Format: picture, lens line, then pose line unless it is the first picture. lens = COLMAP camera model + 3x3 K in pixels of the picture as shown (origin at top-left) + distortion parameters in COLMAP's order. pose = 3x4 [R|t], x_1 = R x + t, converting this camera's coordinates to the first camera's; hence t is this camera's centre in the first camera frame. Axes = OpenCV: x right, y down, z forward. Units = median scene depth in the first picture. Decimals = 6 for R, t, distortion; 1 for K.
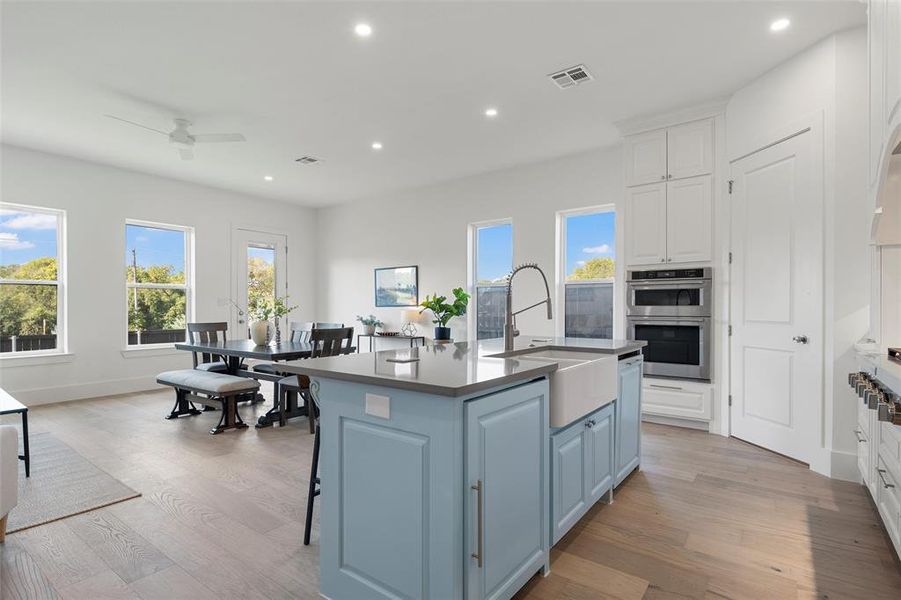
lens RADIAL K [[447.6, 0, 452.8], [0, 447.6, 307.0], [0, 0, 1]] dist [0.007199, -0.003429]
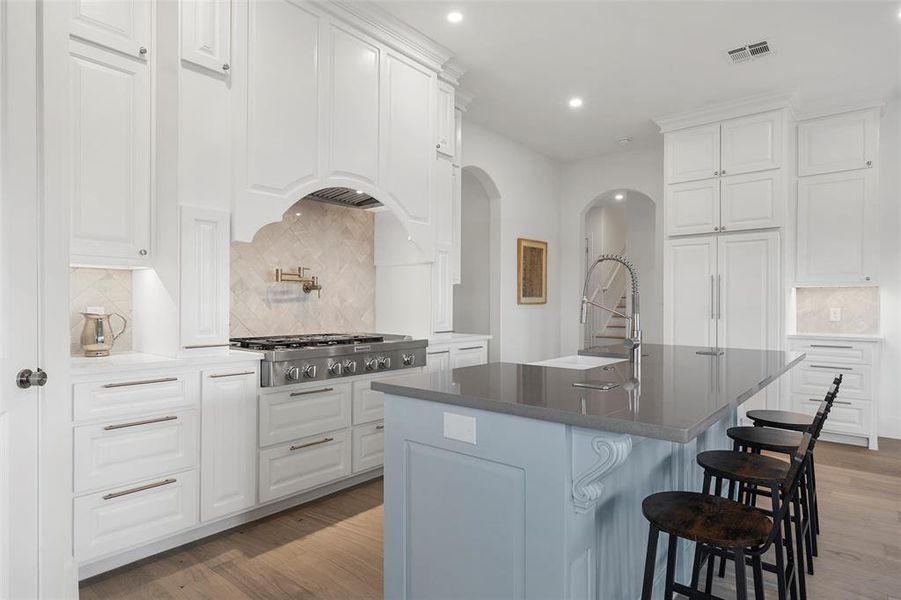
lens RADIAL K [[495.6, 0, 453.3], [0, 495.6, 305.8], [0, 0, 1]] dist [0.004591, -0.000194]
pose [[-0.998284, -0.002136, 0.058526, 0.184937], [-0.001554, 0.999949, 0.009985, -0.004849], [-0.058545, 0.009877, -0.998236, 0.884298]]
